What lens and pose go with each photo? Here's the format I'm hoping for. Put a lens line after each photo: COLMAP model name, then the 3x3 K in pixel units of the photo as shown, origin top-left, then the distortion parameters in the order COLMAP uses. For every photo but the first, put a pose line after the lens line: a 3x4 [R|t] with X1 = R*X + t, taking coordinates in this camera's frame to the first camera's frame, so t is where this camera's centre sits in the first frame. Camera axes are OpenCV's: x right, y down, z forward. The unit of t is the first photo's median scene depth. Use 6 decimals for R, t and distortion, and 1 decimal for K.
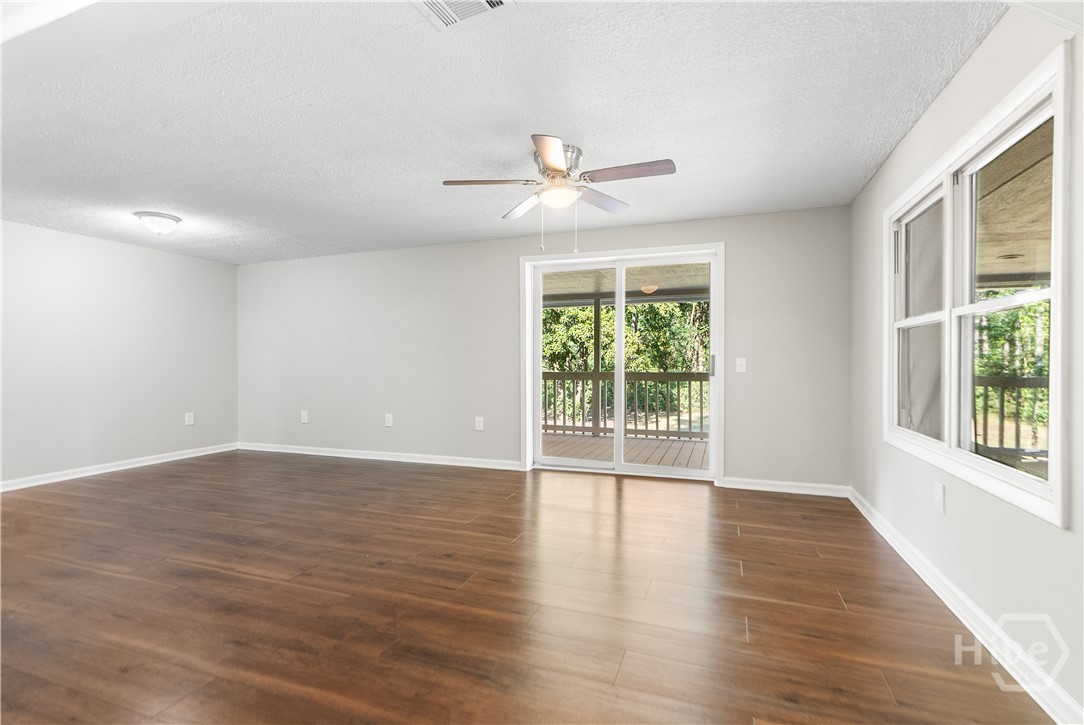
lens RADIAL K [[498.3, 0, 542.6], [0, 498.3, 363.7], [0, 0, 1]] dist [-0.006740, 0.000758]
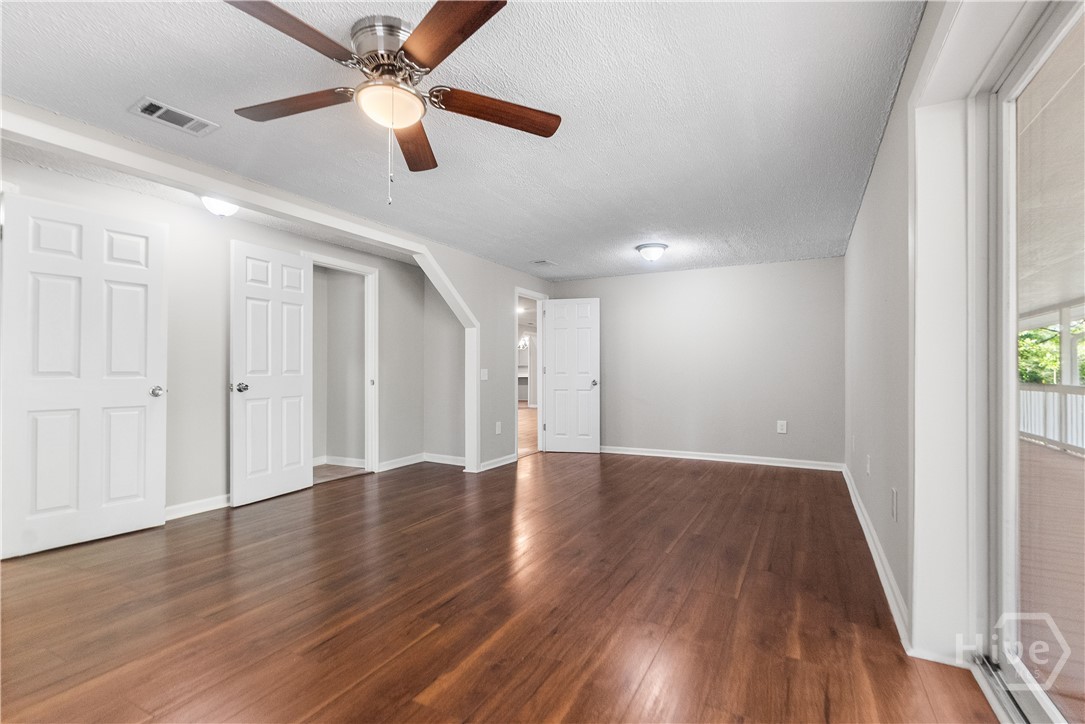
lens RADIAL K [[498.7, 0, 544.3], [0, 498.7, 363.9], [0, 0, 1]] dist [-0.006740, 0.000758]
pose [[-0.123916, -0.006067, -0.992274, 0.642683], [-0.001509, 0.999981, -0.005926, -0.017476], [0.992292, 0.000763, -0.123923, 1.253465]]
